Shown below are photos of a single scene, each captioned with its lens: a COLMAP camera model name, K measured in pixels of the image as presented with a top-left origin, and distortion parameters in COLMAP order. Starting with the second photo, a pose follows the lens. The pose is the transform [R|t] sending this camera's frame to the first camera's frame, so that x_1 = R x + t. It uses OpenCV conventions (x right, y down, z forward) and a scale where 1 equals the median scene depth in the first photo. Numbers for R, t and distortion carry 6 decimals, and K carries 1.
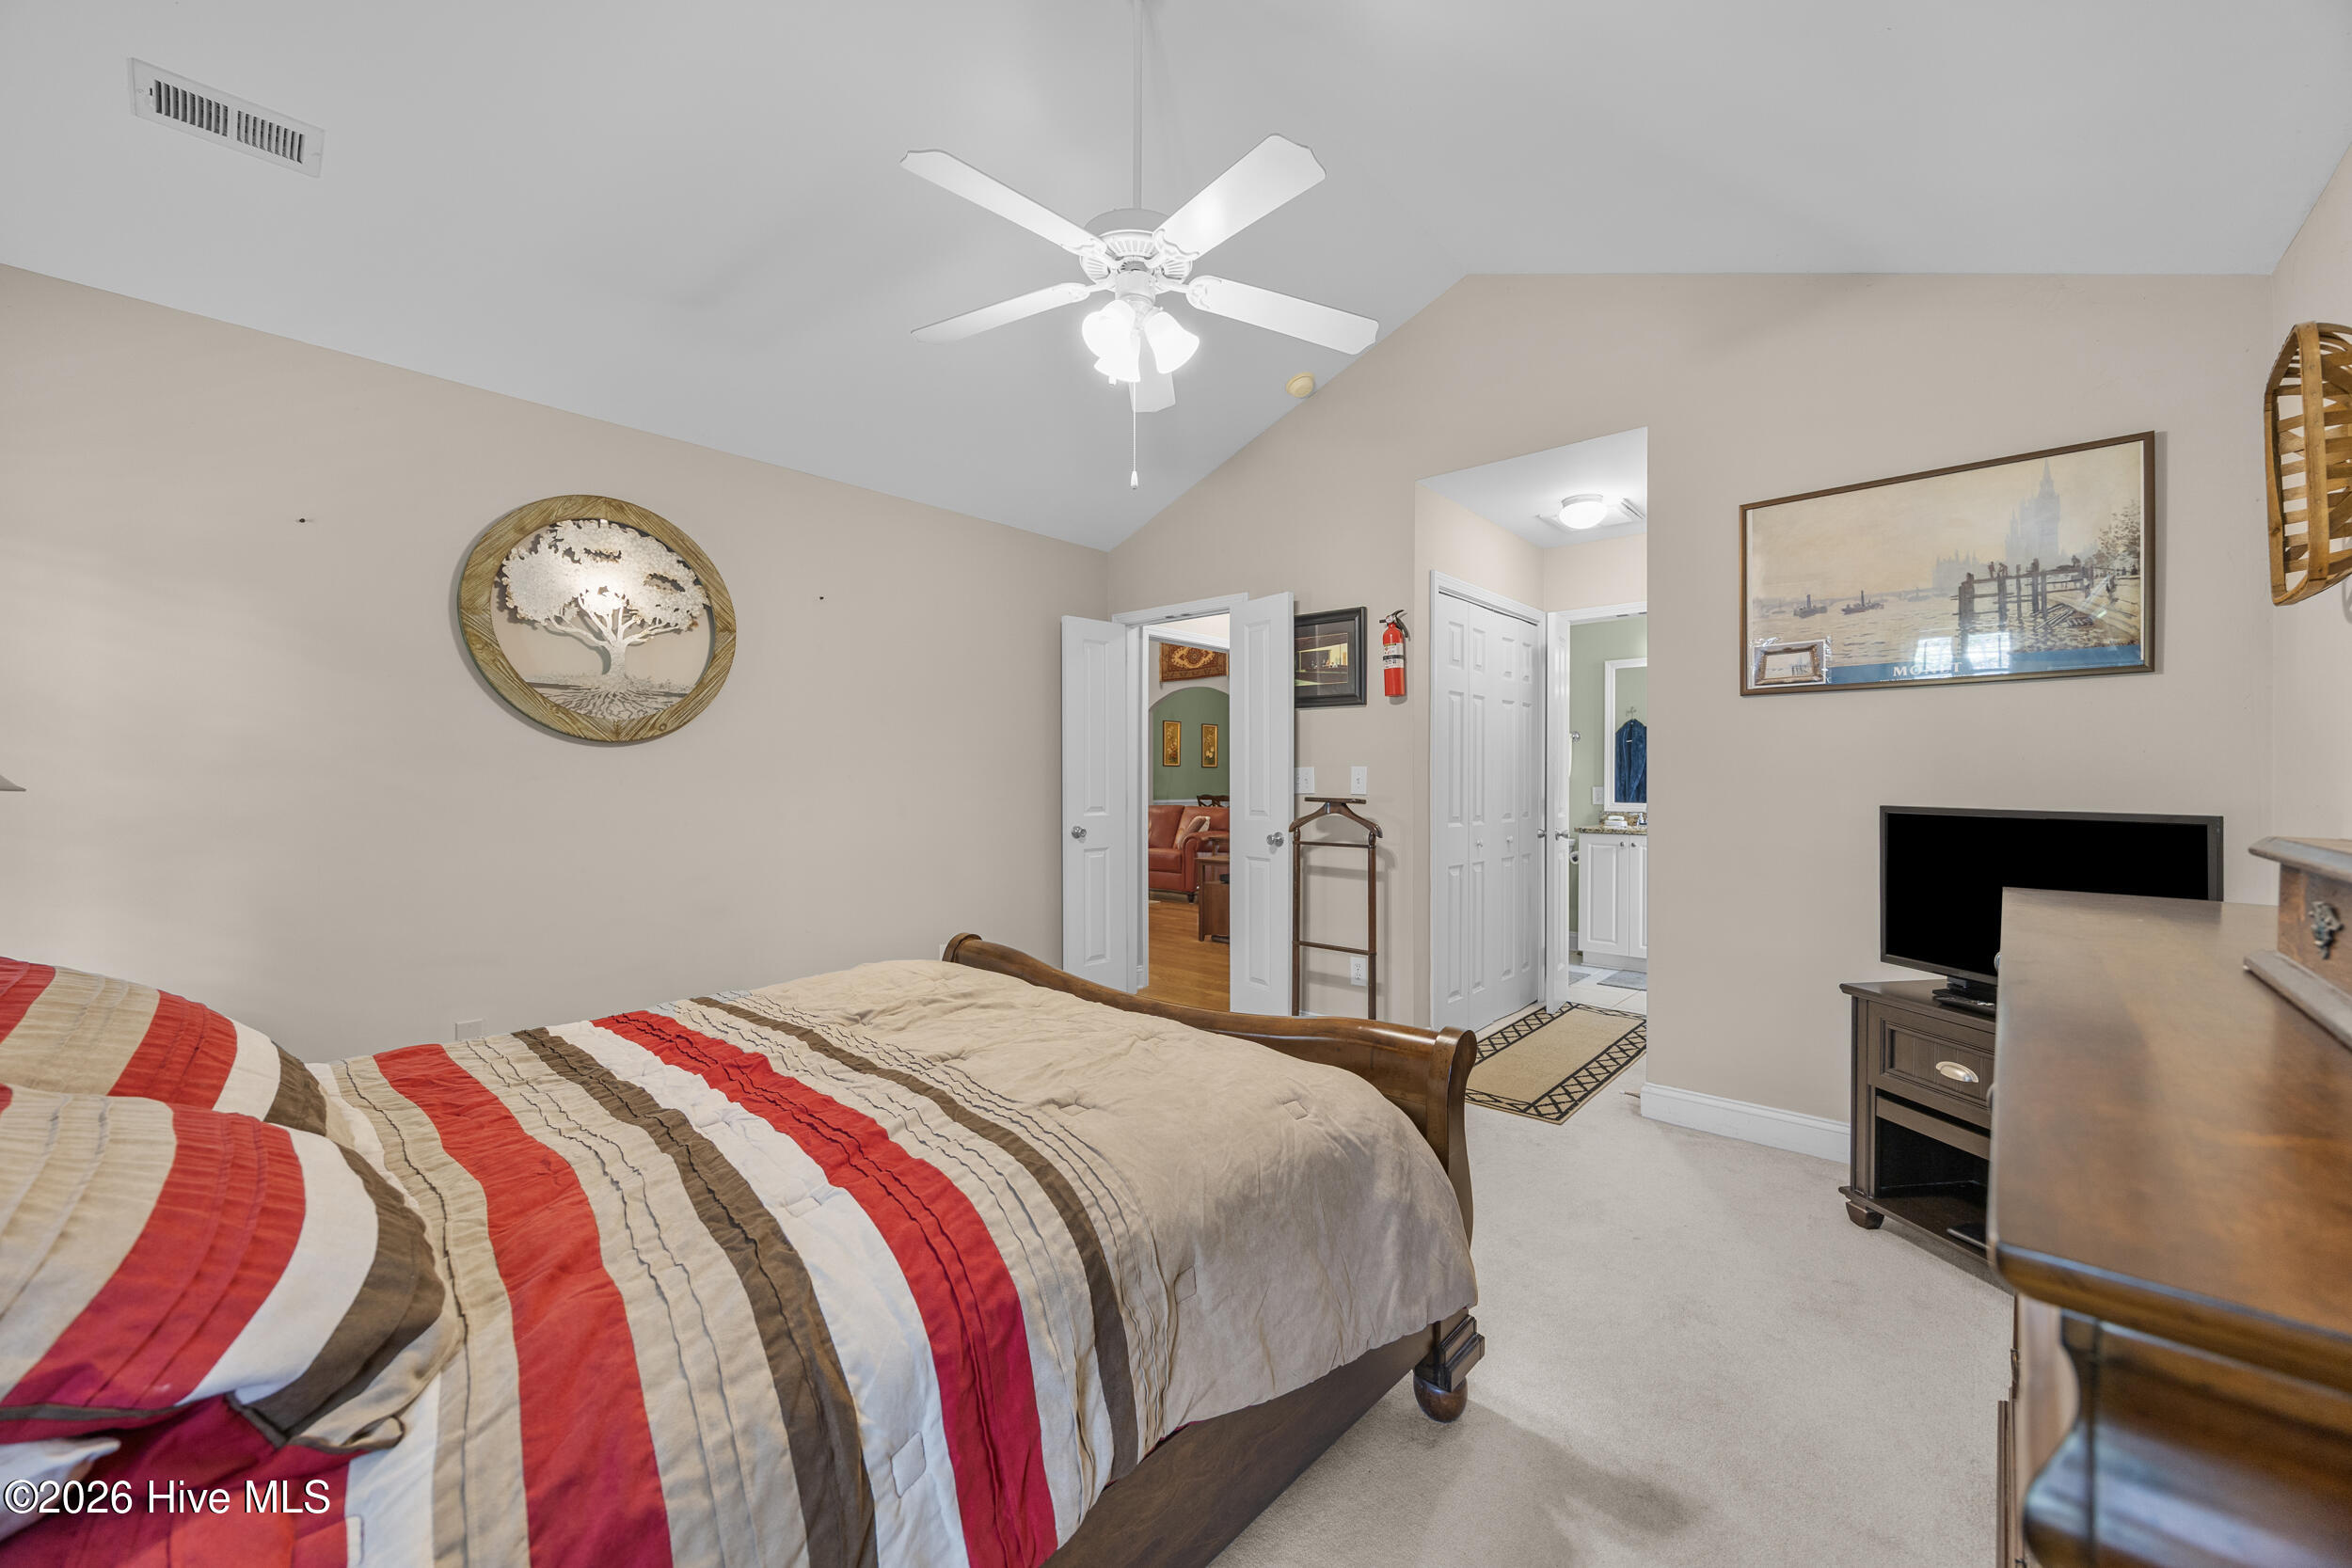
lens RADIAL K [[898.1, 0, 1172.5], [0, 898.1, 782.4], [0, 0, 1]] dist [-0.000929, -0.000466]
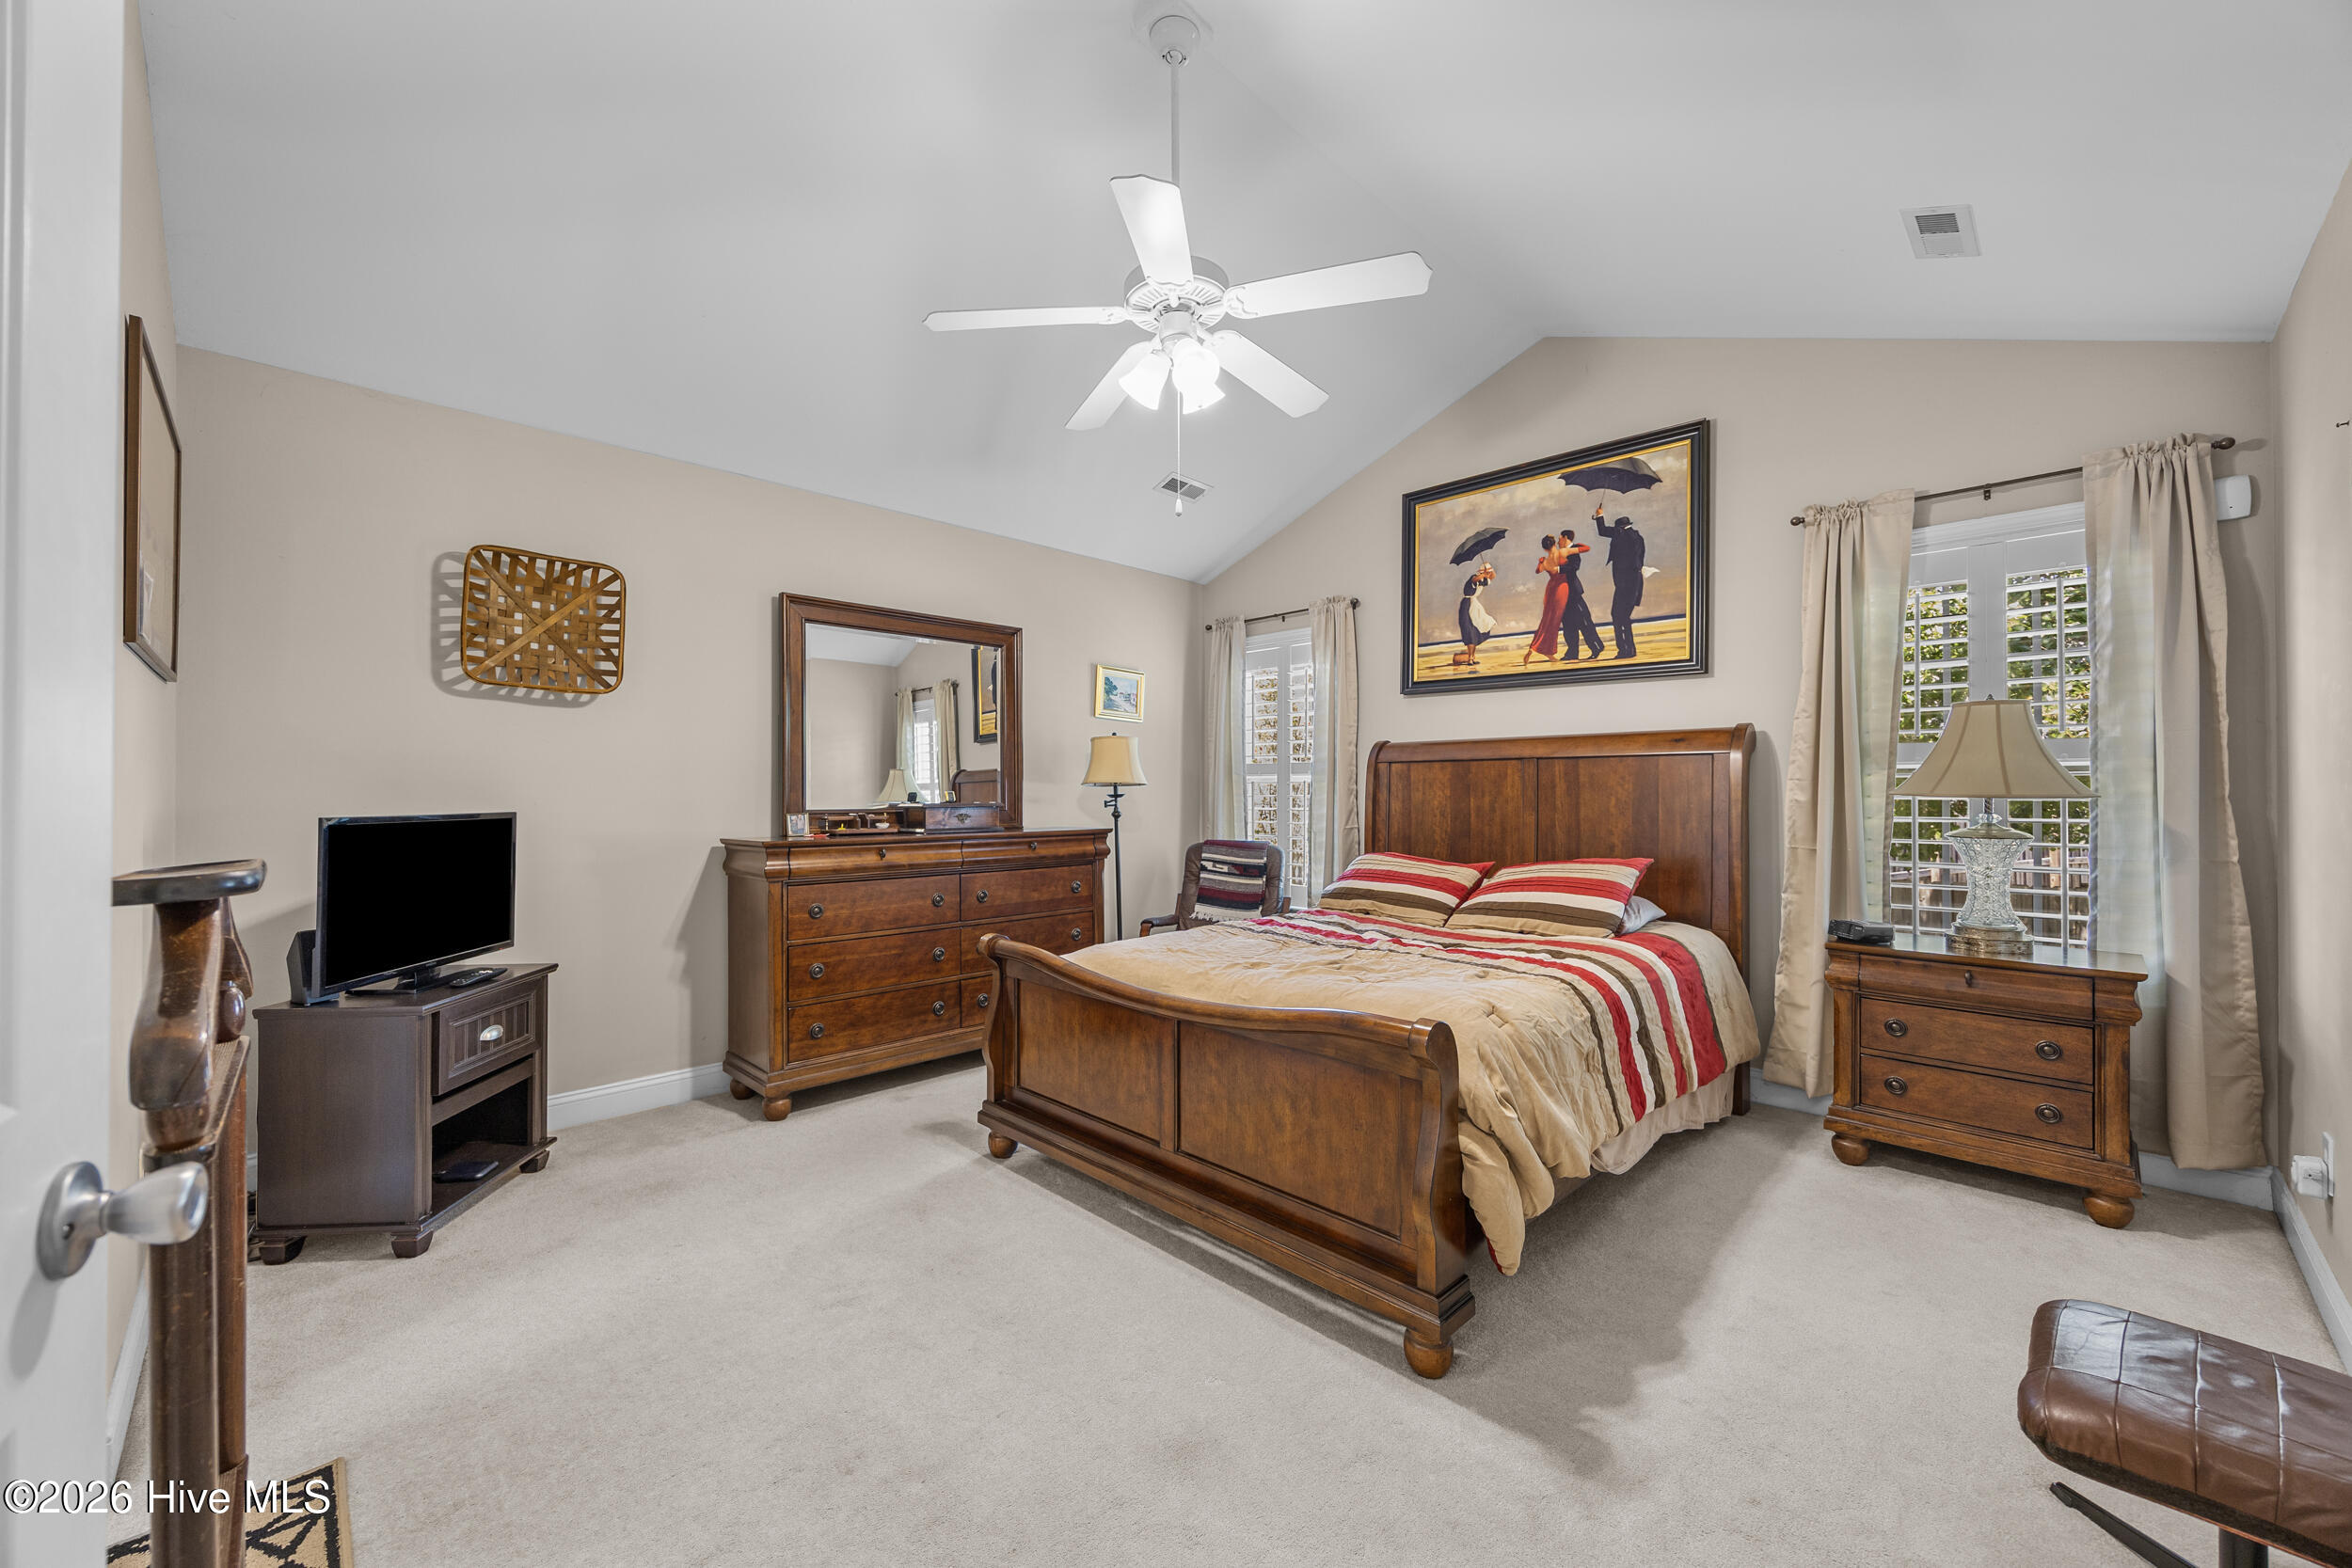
lens RADIAL K [[898.1, 0, 1175.9], [0, 898.1, 787.6], [0, 0, 1]] dist [-0.000929, -0.000466]
pose [[-0.998245, -0.000731, 0.059212, -0.062248], [-0.000892, 0.999996, -0.002704, -0.001944], [-0.059210, -0.002753, -0.998242, 1.163566]]
